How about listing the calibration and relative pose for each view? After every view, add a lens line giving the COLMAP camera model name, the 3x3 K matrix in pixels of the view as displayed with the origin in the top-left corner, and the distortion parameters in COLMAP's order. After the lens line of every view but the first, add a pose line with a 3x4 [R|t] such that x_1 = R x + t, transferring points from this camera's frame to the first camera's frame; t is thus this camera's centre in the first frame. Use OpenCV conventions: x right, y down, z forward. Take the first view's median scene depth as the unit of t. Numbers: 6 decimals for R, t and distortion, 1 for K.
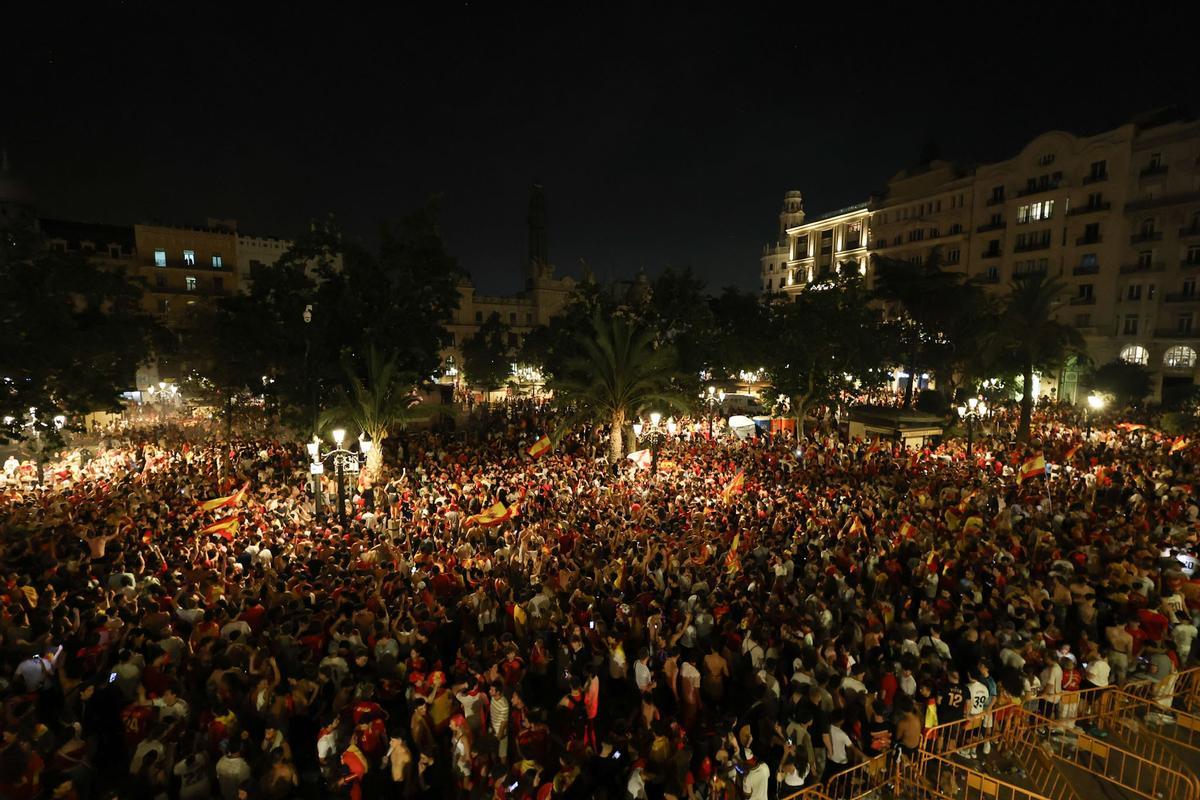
lens RADIAL K [[568.2, 0, 584.0], [0, 568.2, 399.3], [0, 0, 1]] dist [0.001994, 0.000506]
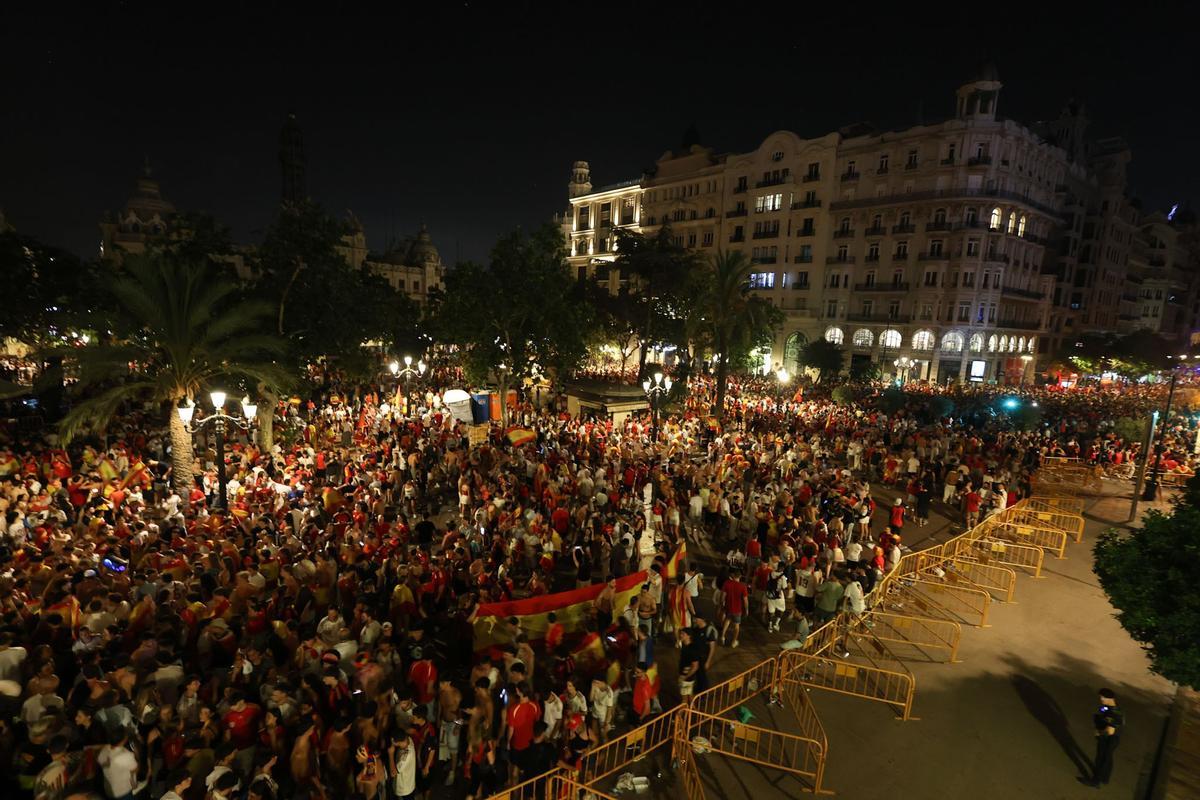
lens RADIAL K [[568.2, 0, 602.1], [0, 568.2, 396.7], [0, 0, 1]] dist [0.001994, 0.000506]
pose [[0.943056, -0.007498, 0.332548, 0.113692], [-0.008783, 0.998836, 0.047428, -0.002239], [-0.332517, -0.047648, 0.941893, 0.046948]]
